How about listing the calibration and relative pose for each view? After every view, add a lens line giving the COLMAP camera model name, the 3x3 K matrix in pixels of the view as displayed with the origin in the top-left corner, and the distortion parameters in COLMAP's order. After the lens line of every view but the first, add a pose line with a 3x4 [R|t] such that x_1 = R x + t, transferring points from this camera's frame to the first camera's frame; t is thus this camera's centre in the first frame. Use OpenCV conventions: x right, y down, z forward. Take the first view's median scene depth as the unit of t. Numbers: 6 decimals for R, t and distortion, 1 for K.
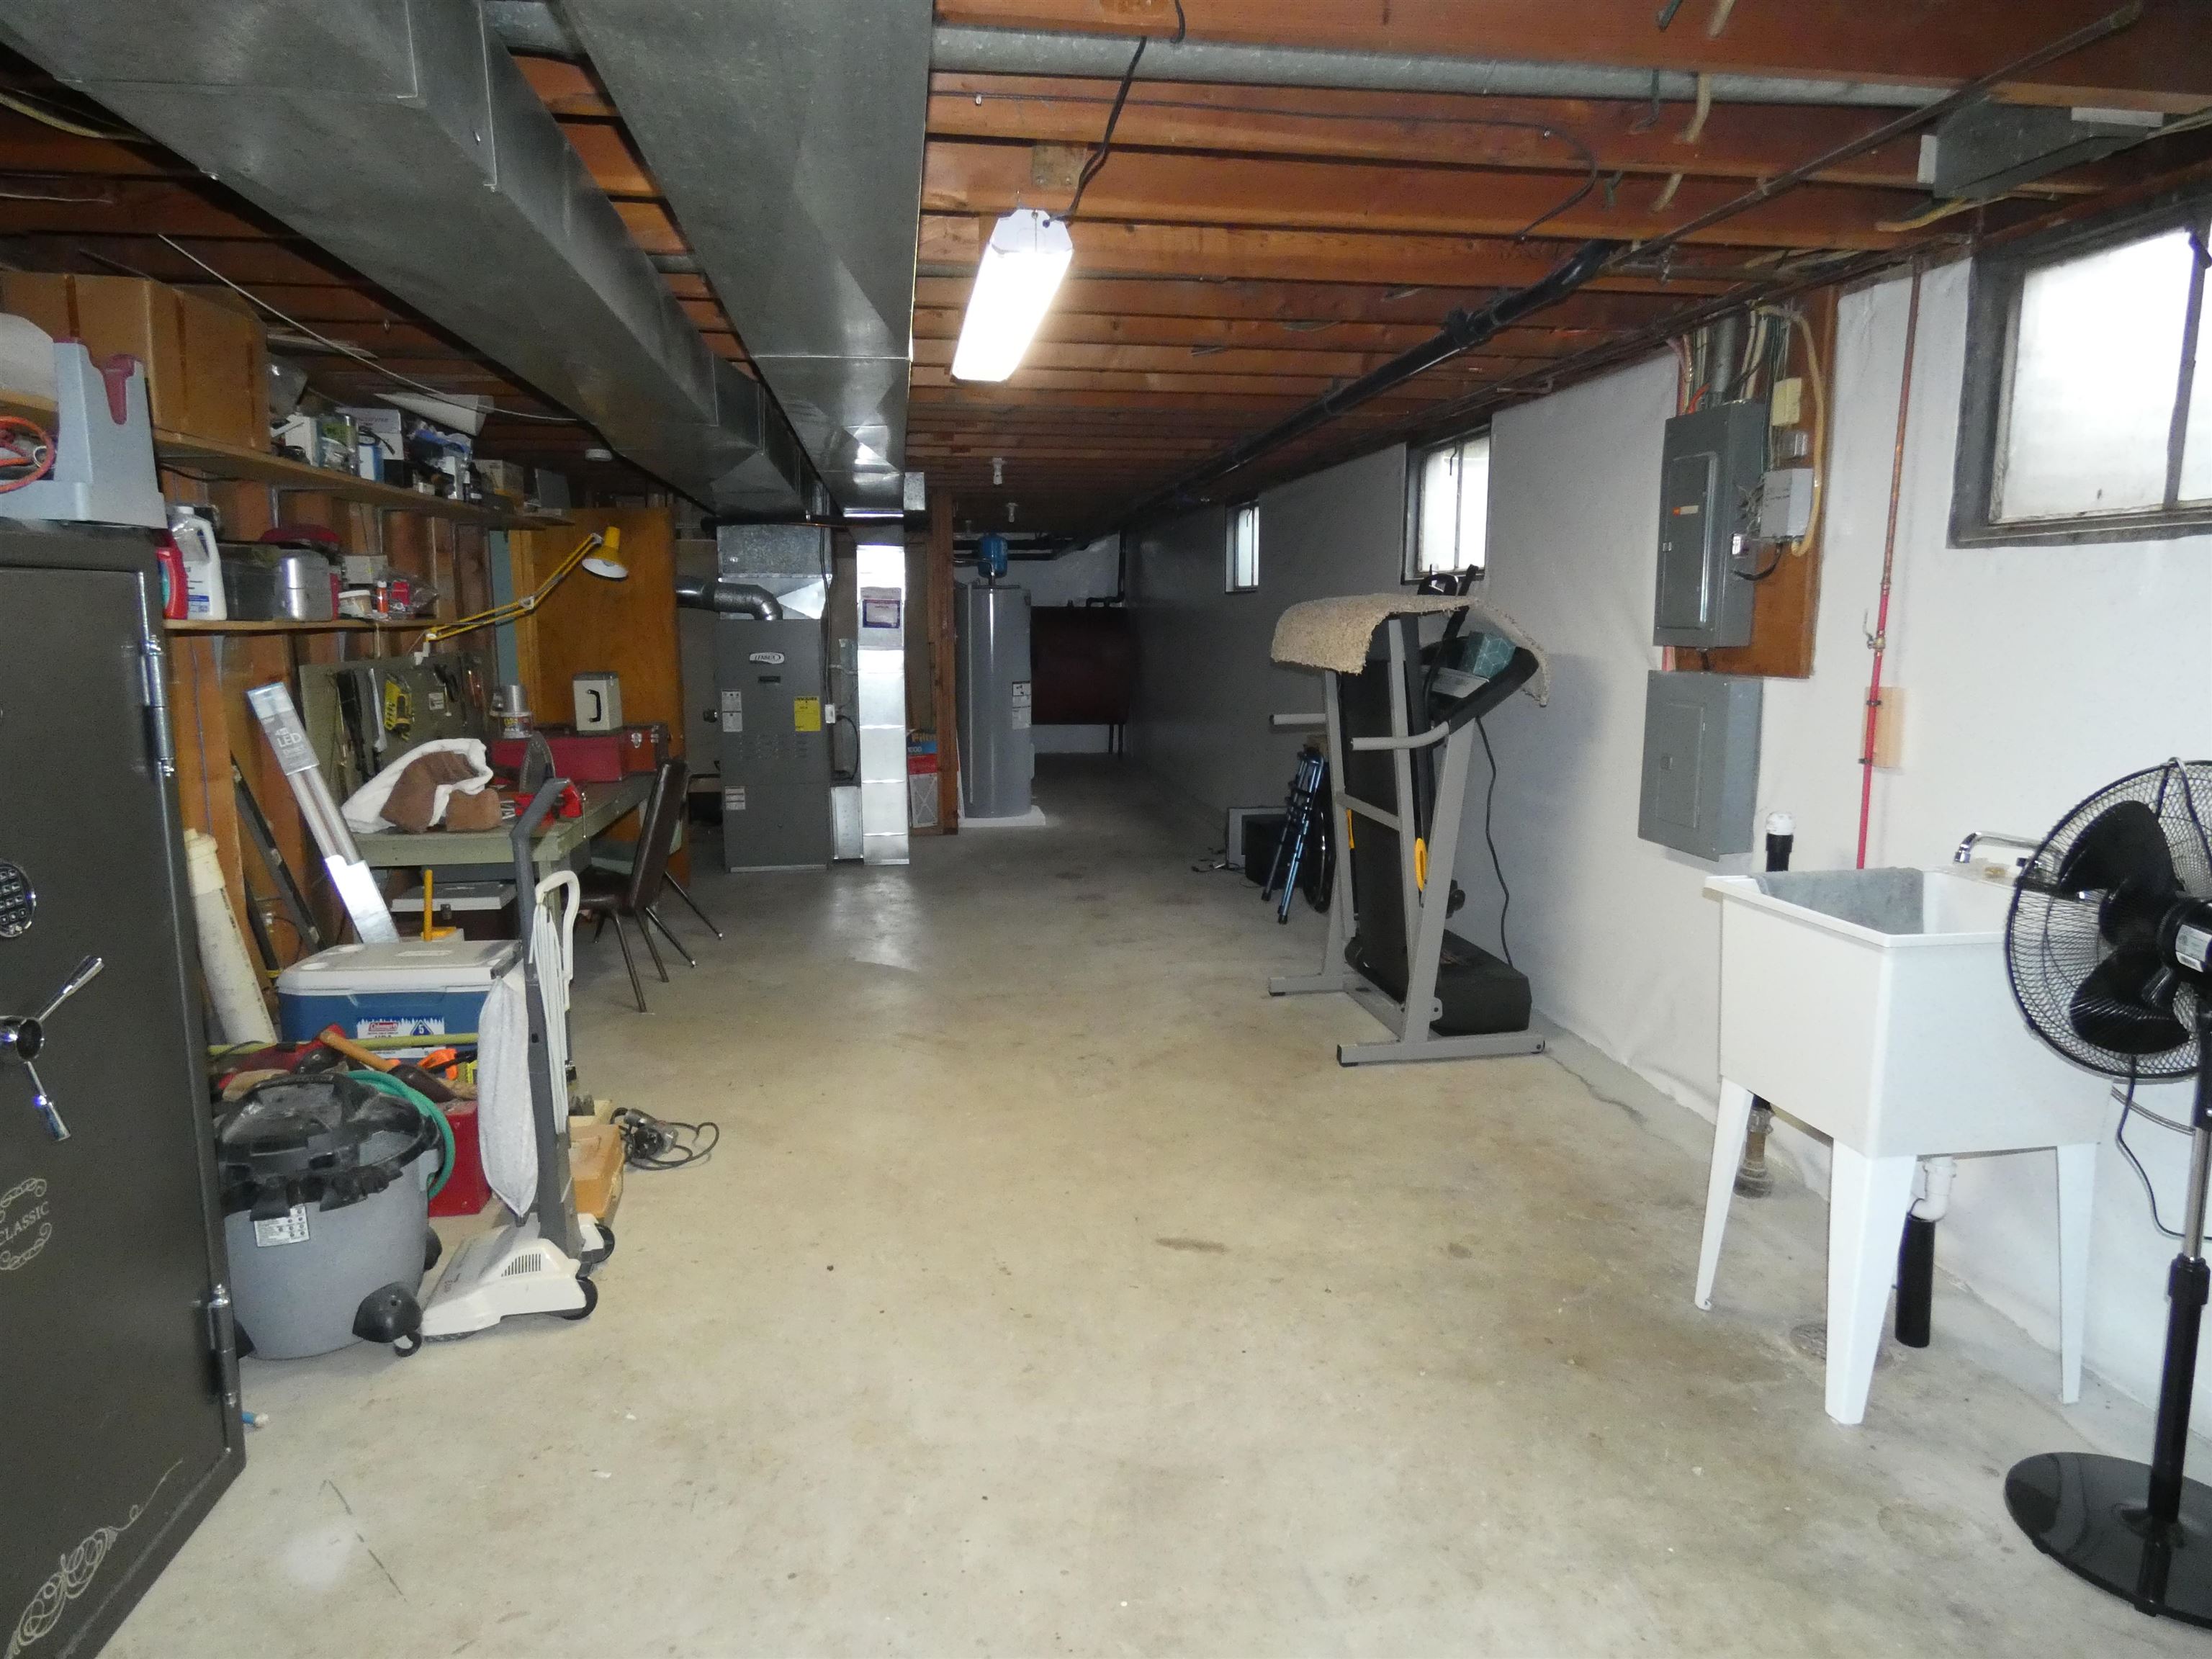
lens RADIAL K [[1317.7, 0, 1103.2], [0, 1317.7, 831.0], [0, 0, 1]] dist [-0.003514, -0.002018]
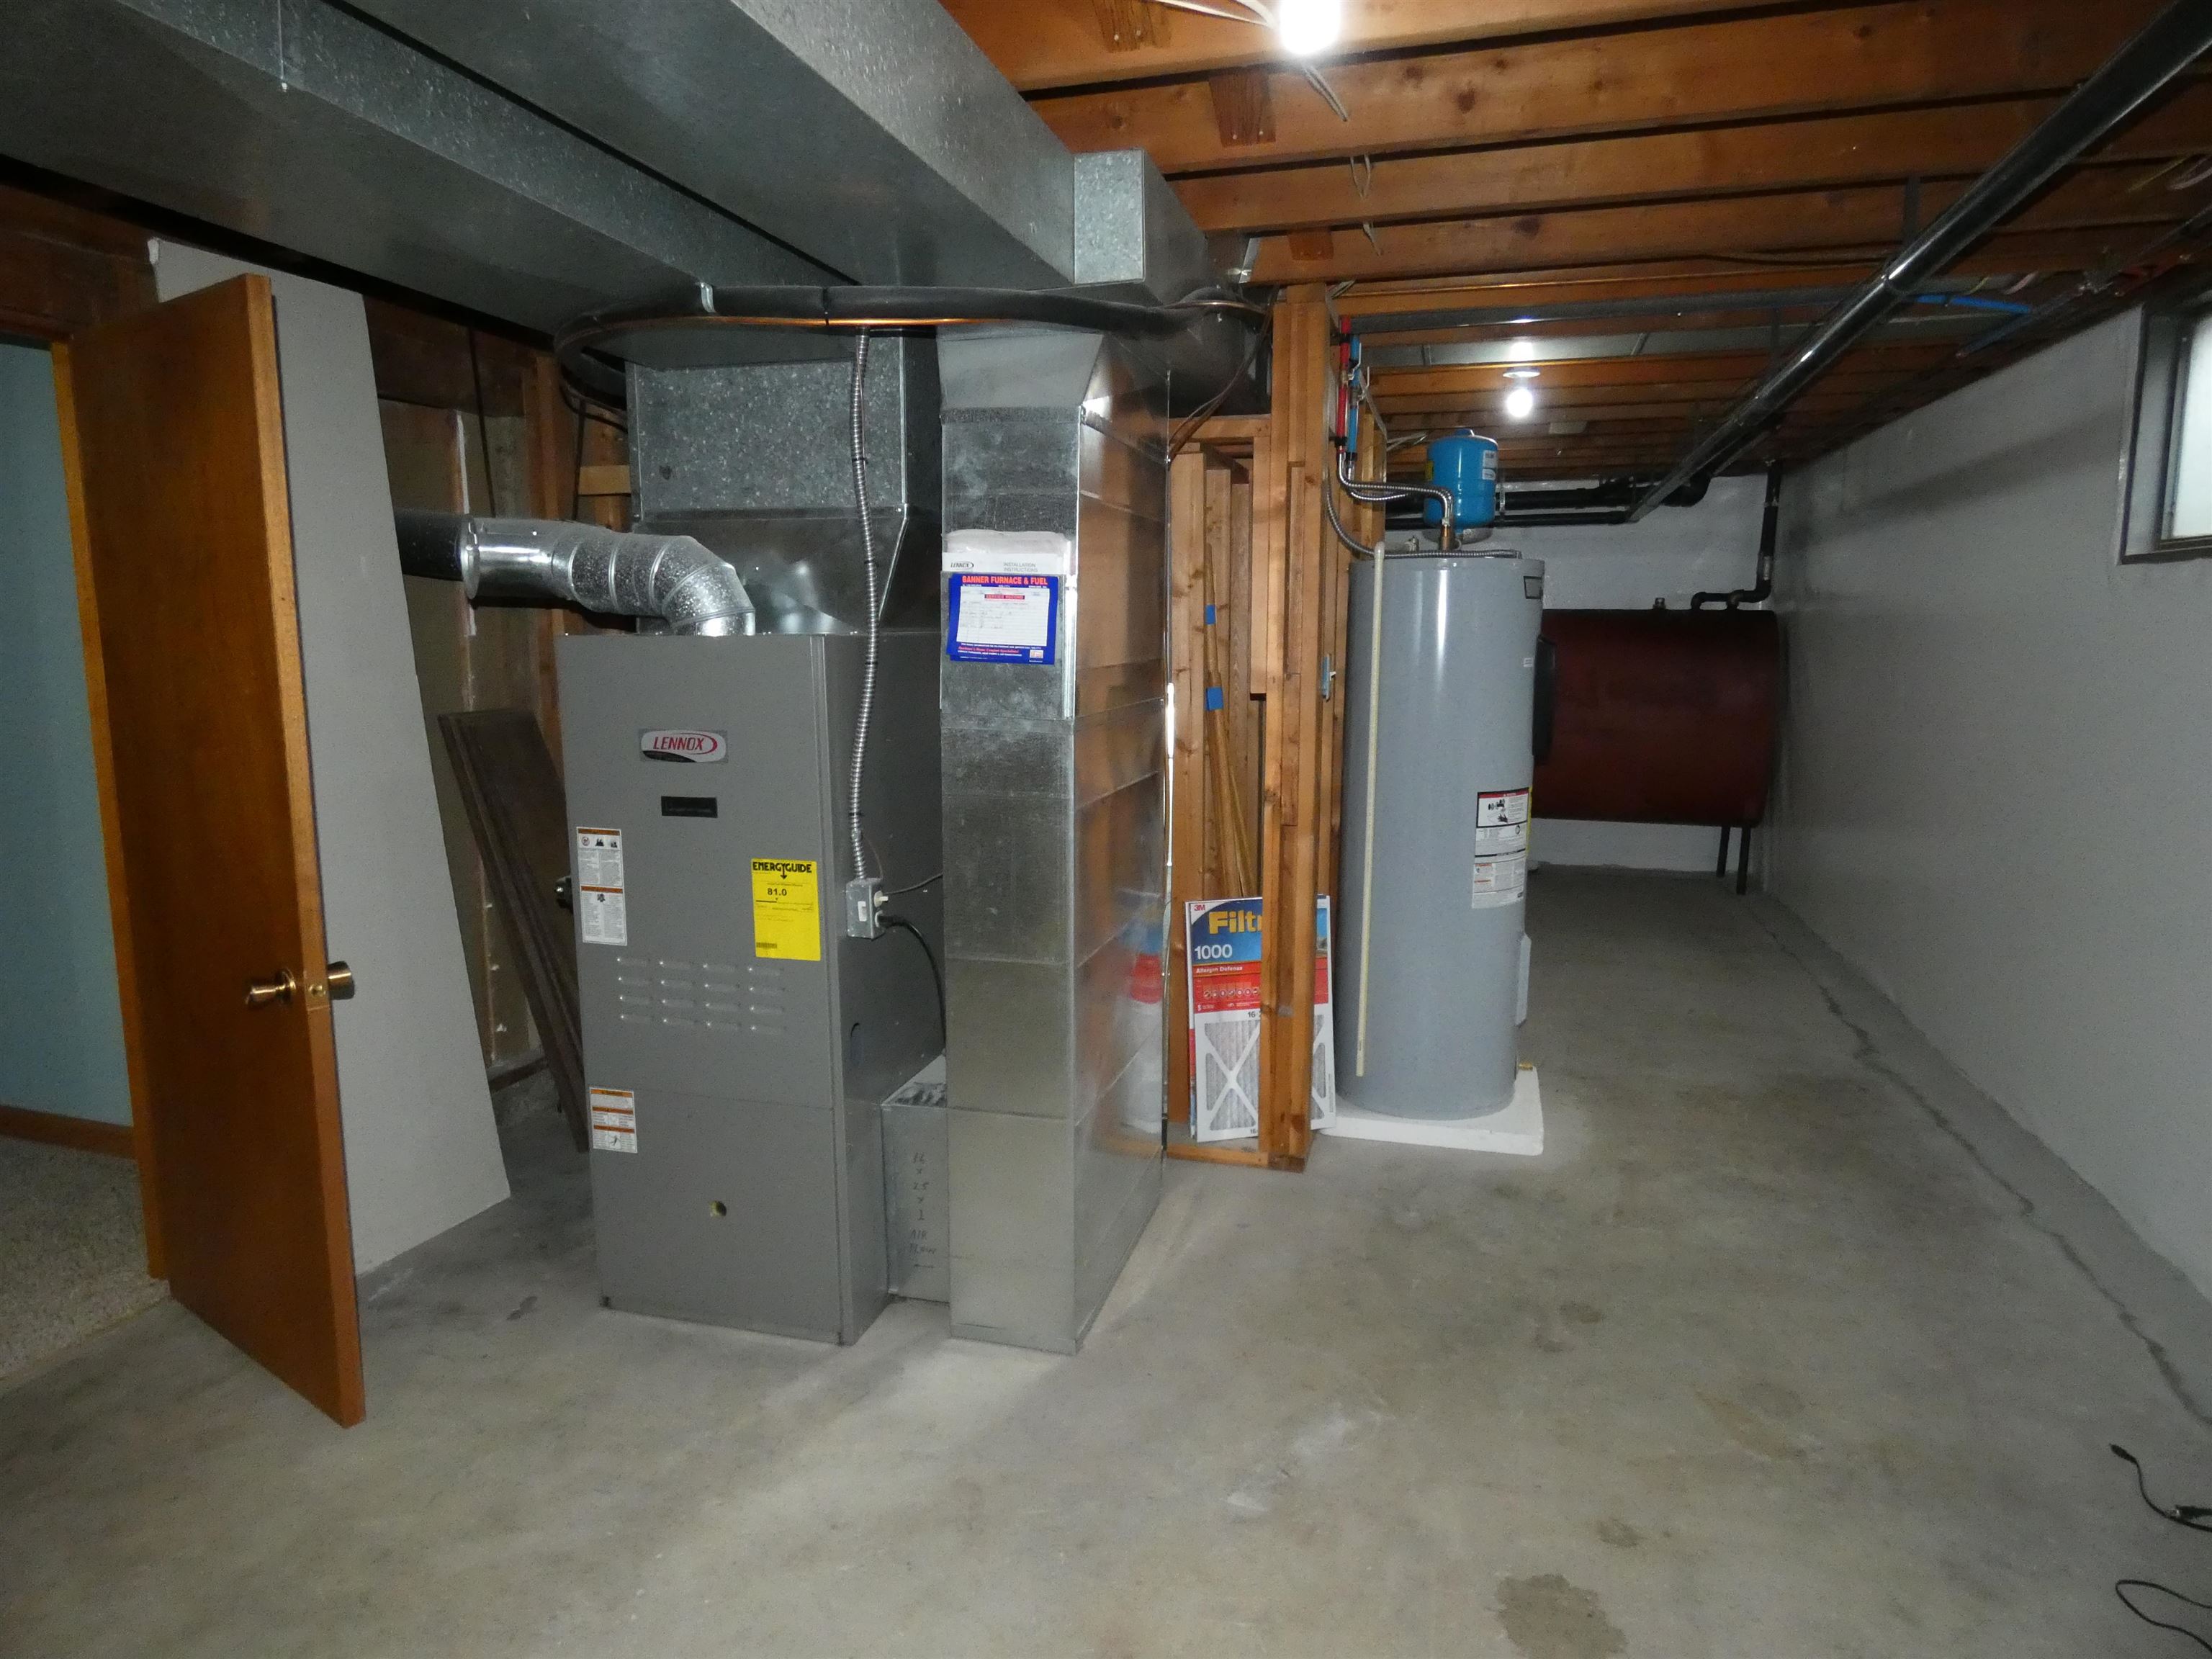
lens RADIAL K [[1317.7, 0, 1095.8], [0, 1317.7, 817.7], [0, 0, 1]] dist [-0.003514, -0.002018]
pose [[0.908464, 0.062243, -0.413302, -0.010422], [-0.069076, 0.997610, -0.001596, -0.116466], [0.412215, 0.029999, 0.910593, 0.710598]]
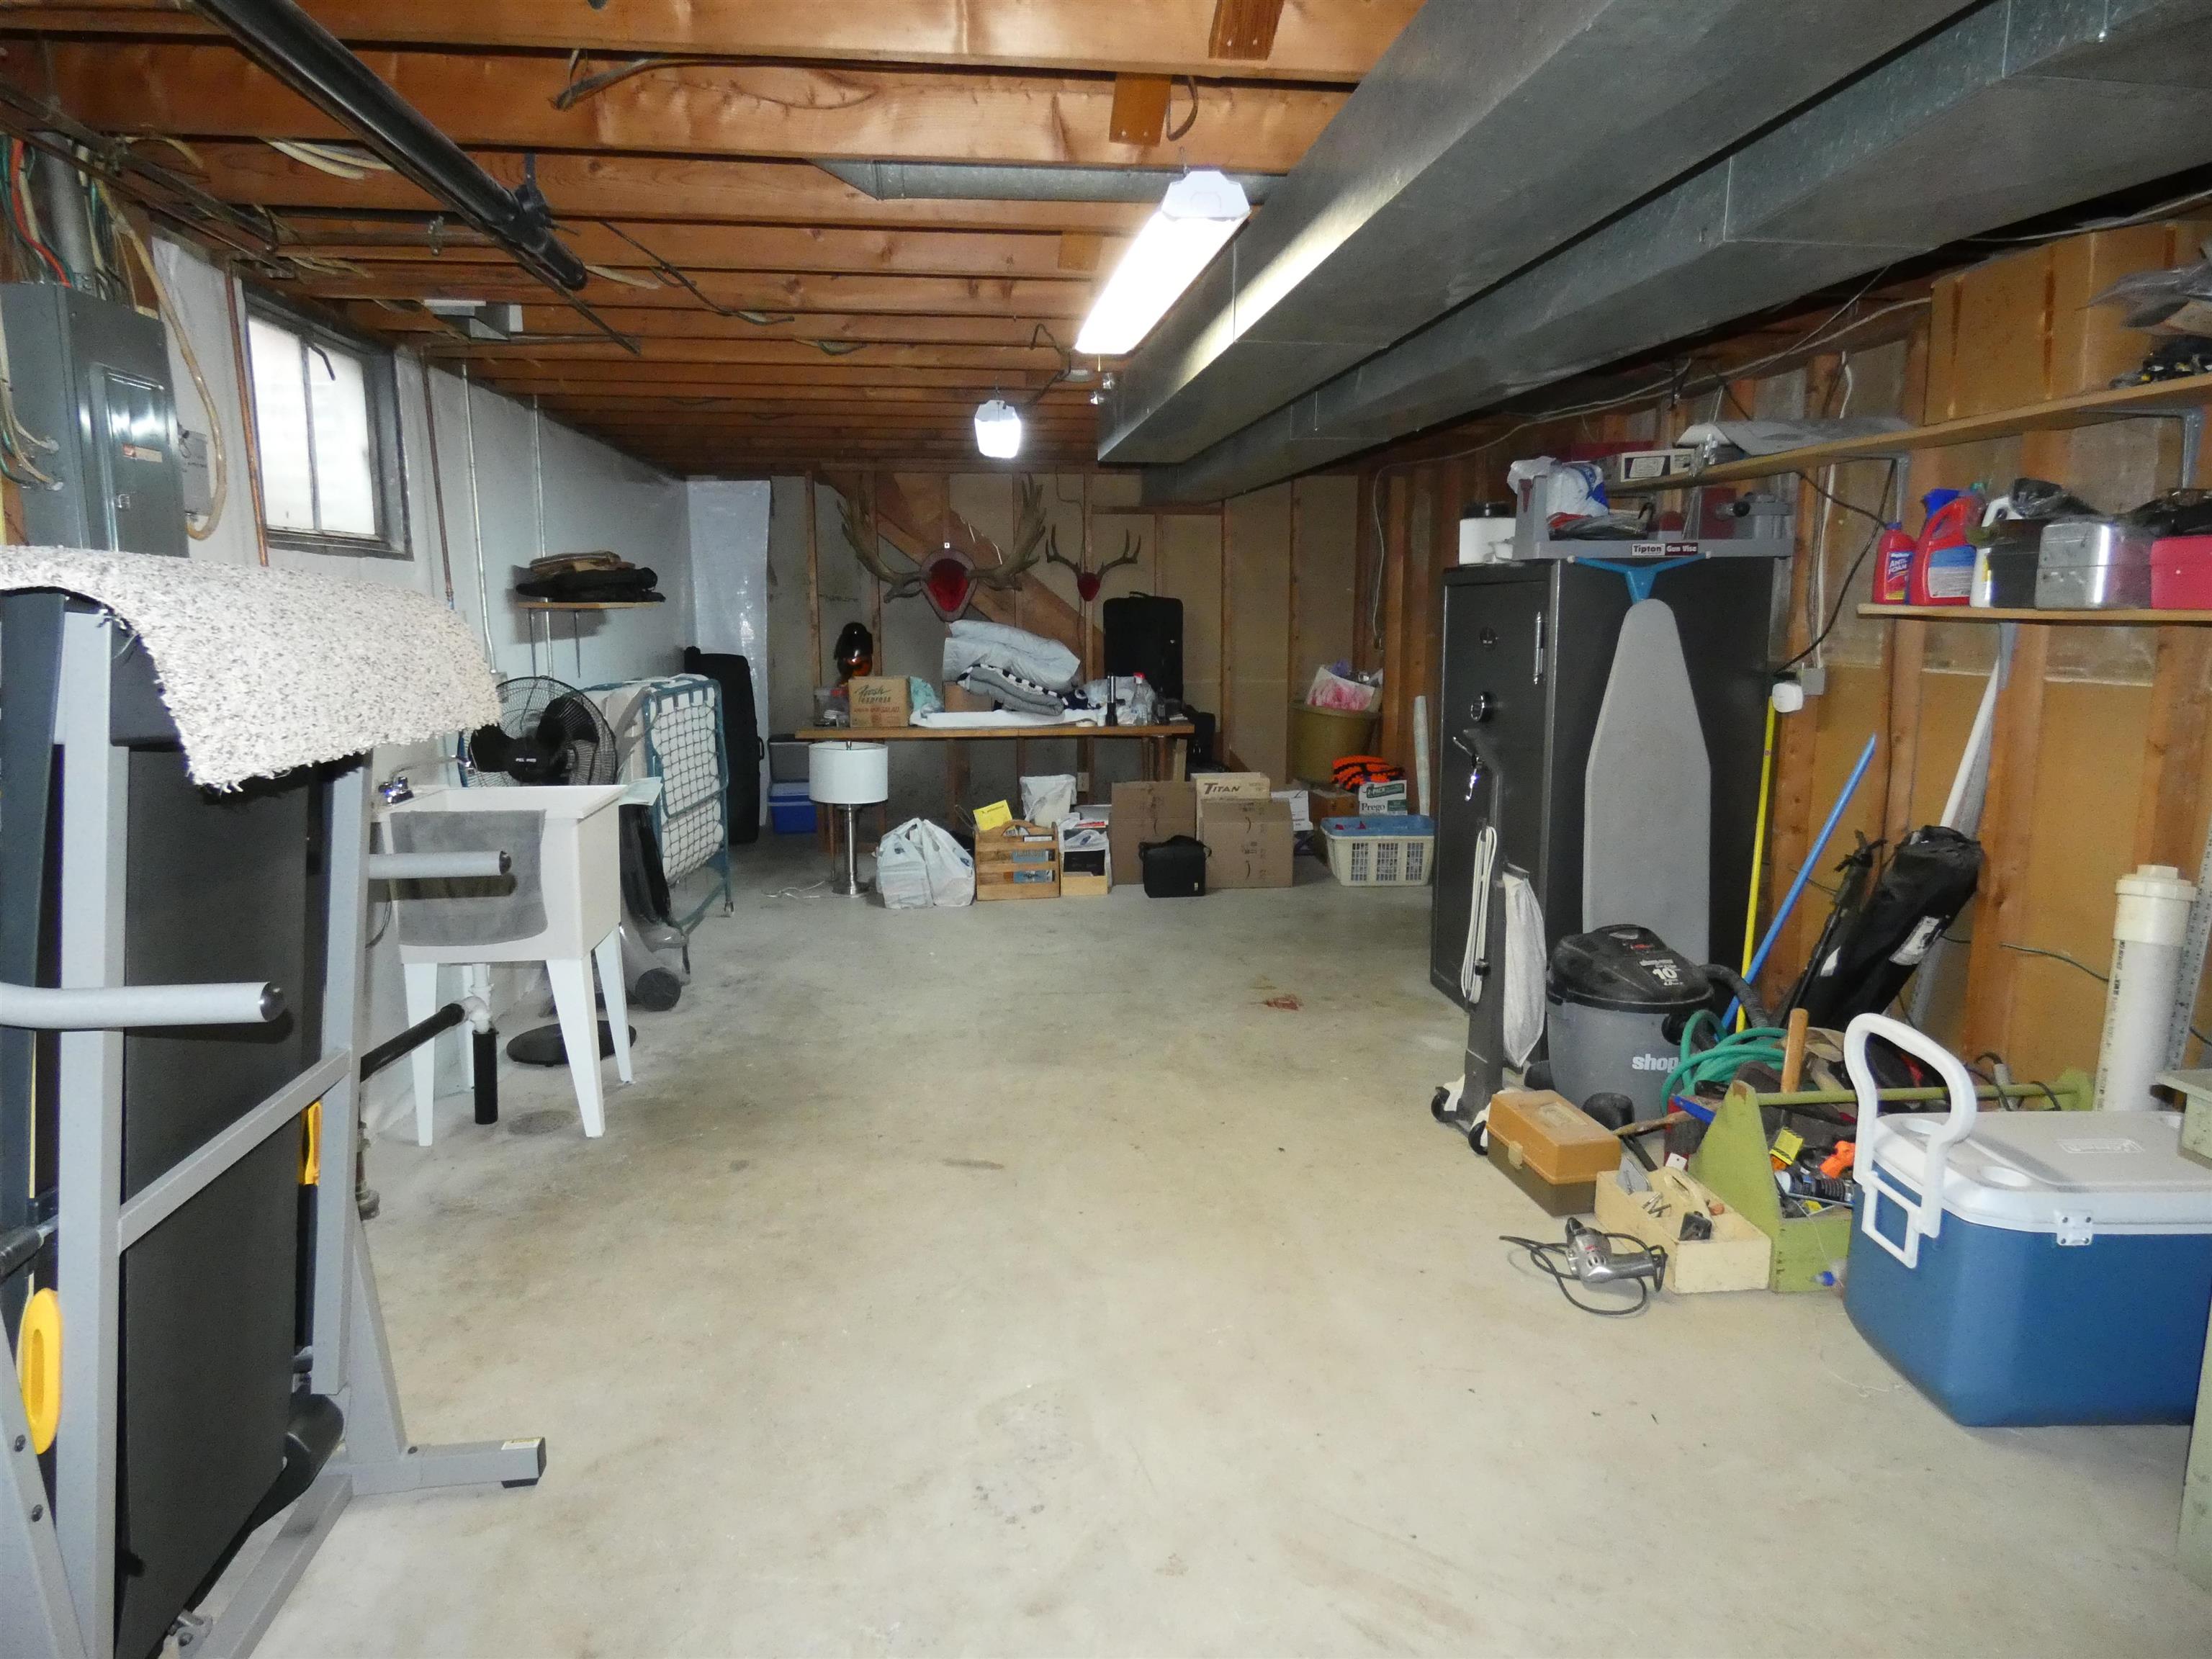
lens RADIAL K [[1317.7, 0, 1102.4], [0, 1317.7, 820.4], [0, 0, 1]] dist [-0.003514, -0.002018]
pose [[-0.999404, -0.000966, 0.034518, -0.070290], [0.010119, 0.947541, 0.319475, -0.275787], [-0.033016, 0.319634, -0.946966, 1.682817]]
